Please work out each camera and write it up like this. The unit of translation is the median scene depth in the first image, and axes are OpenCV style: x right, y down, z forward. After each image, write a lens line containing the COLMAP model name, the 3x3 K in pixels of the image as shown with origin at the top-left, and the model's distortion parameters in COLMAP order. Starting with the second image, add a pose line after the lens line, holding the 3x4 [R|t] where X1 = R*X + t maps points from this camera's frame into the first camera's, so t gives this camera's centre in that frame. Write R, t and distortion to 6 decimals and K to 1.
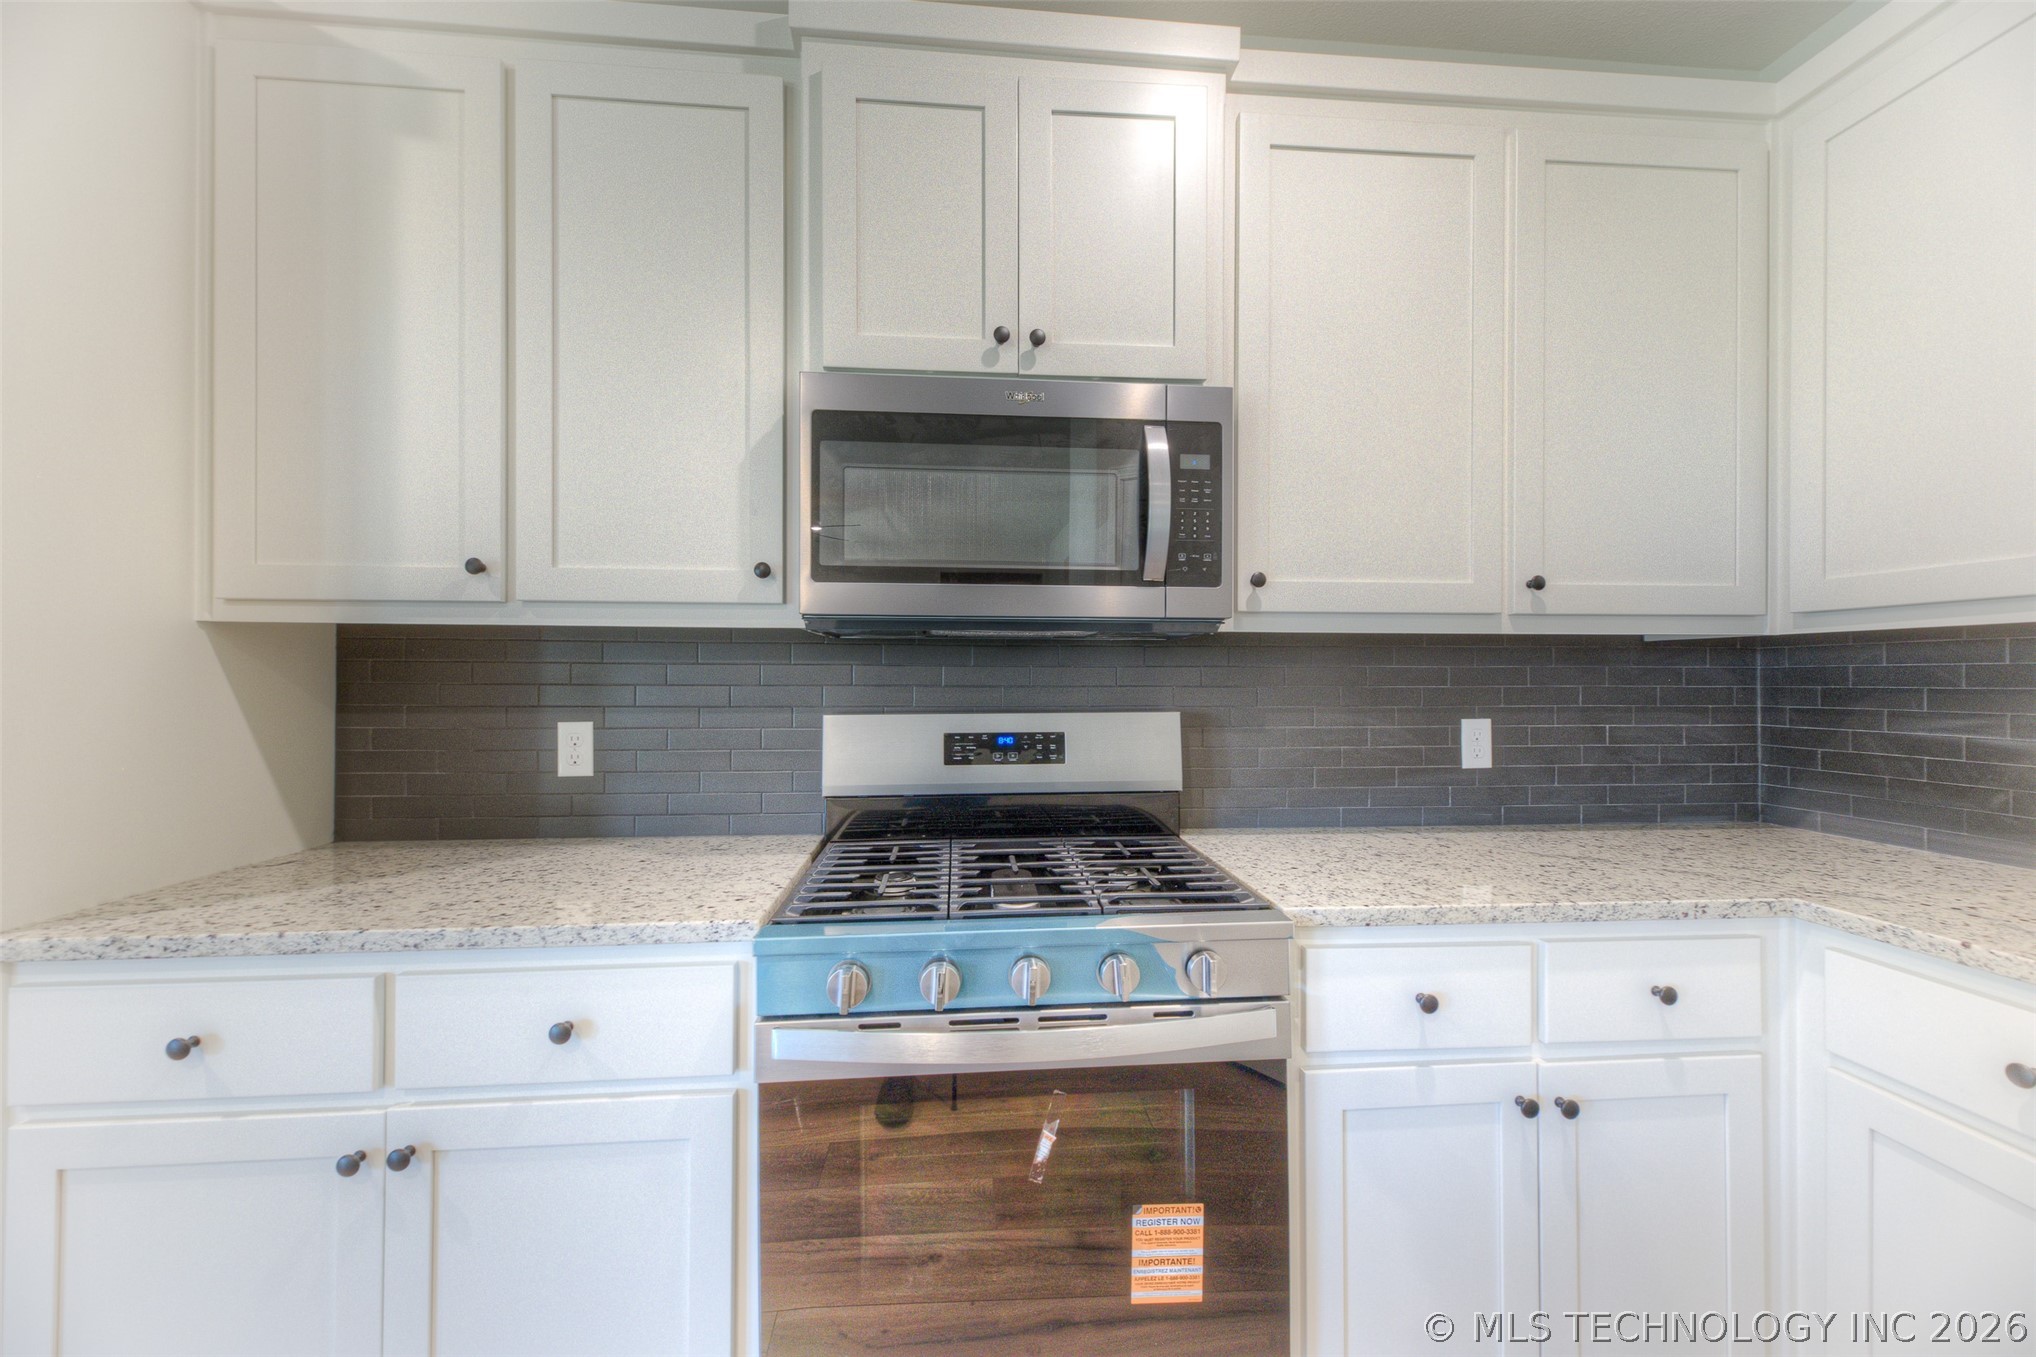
lens RADIAL K [[801.0, 0, 1018.0], [0, 801.0, 678.5], [0, 0, 1]] dist [0.008375, -0.000127]
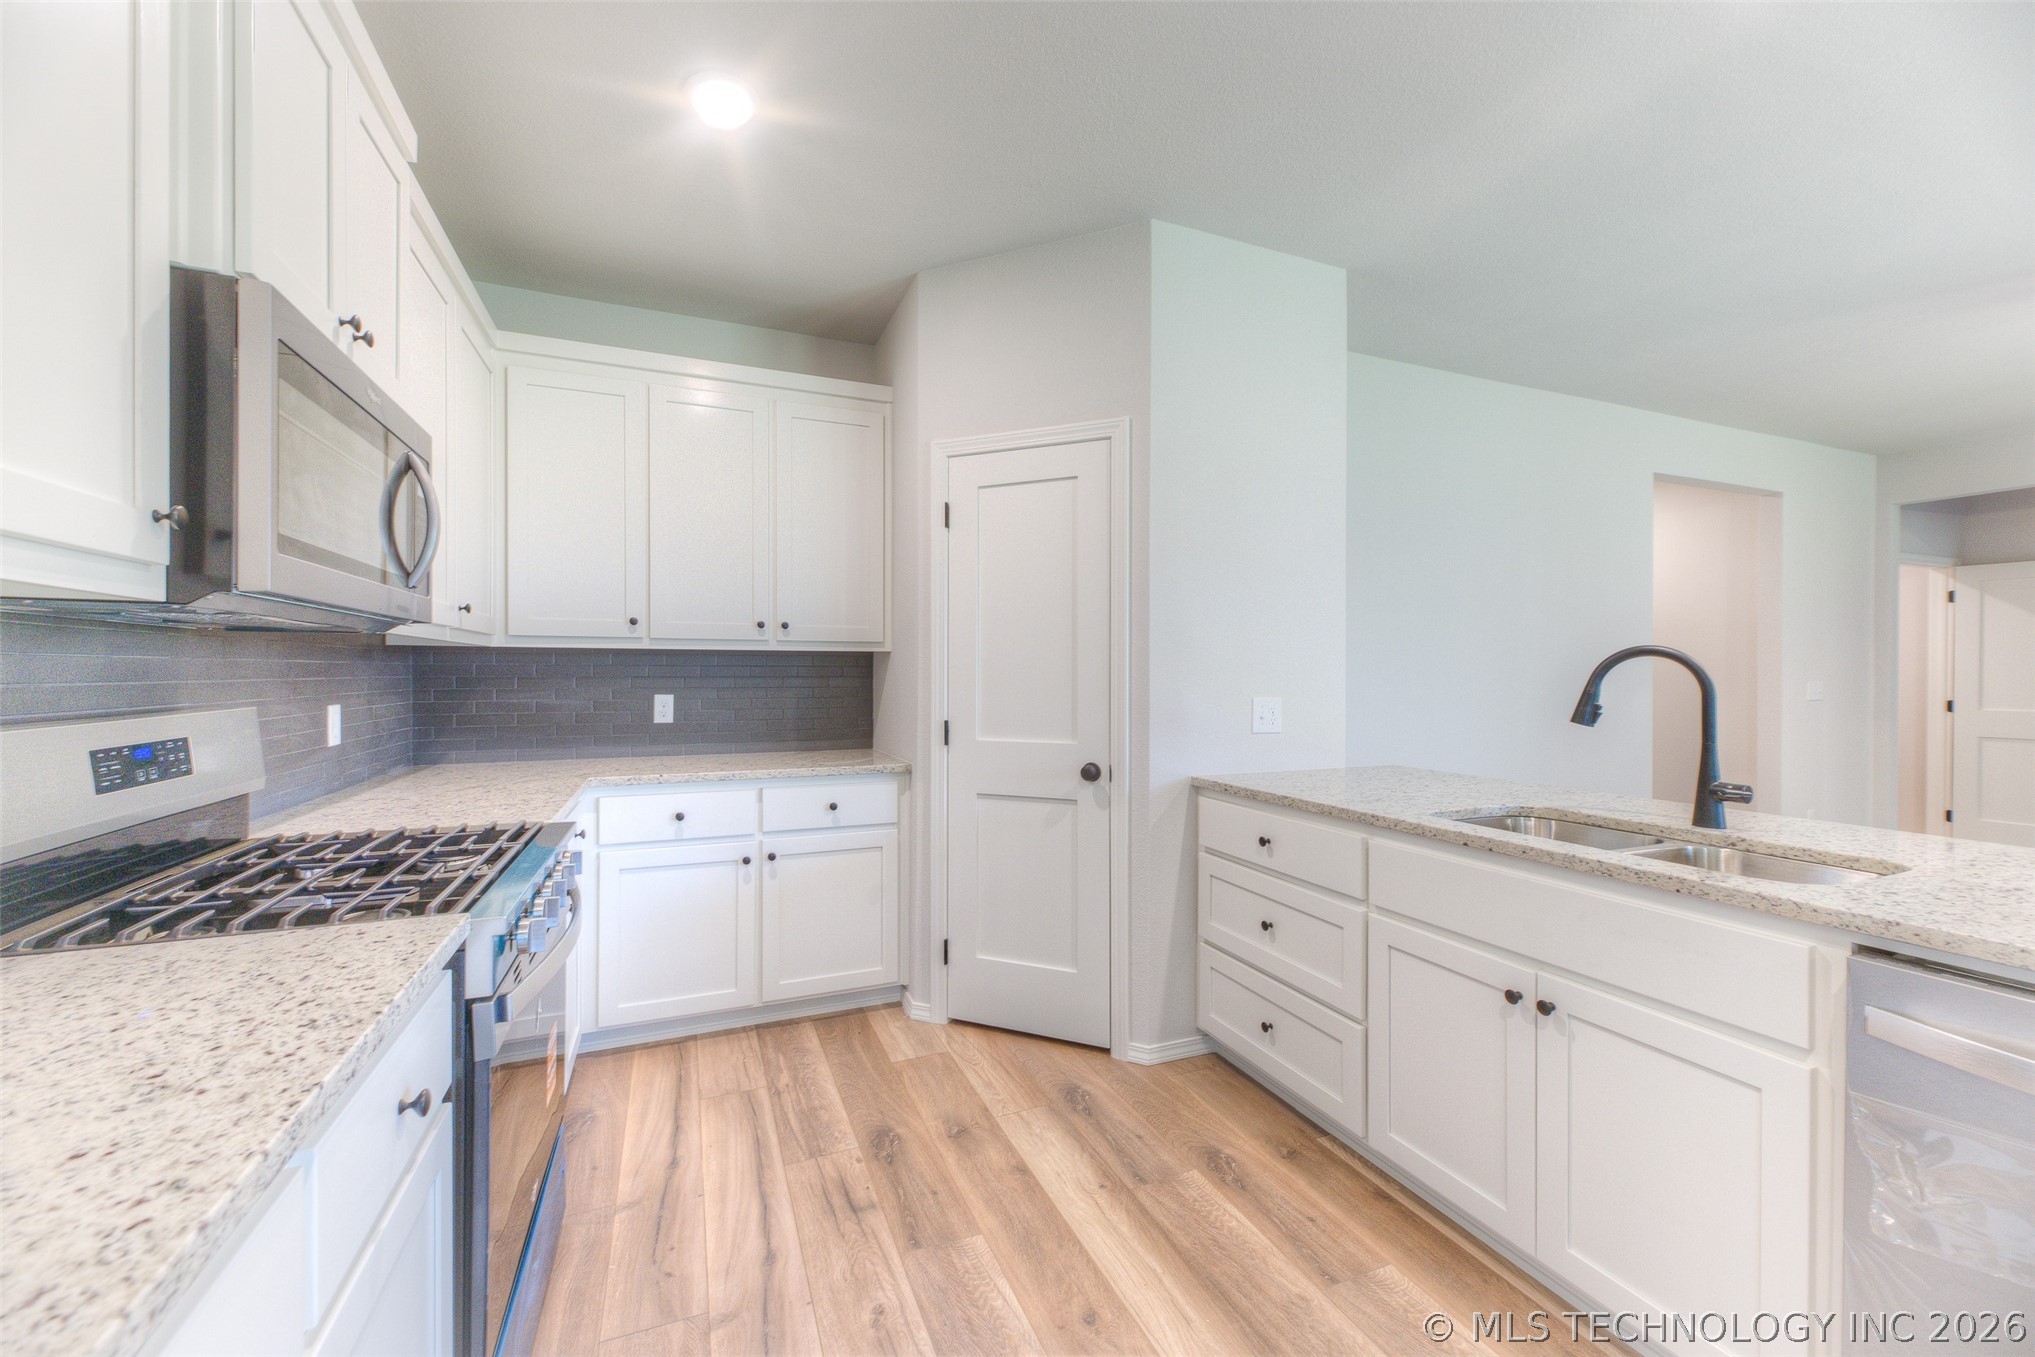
lens RADIAL K [[800.6, 0, 1017.5], [0, 800.6, 678.5], [0, 0, 1]] dist [0.008375, -0.000127]
pose [[-0.303358, -0.008747, 0.952836, -1.017761], [-0.011325, 0.999920, 0.005574, -0.008017], [-0.952809, -0.009100, -0.303433, 0.444286]]
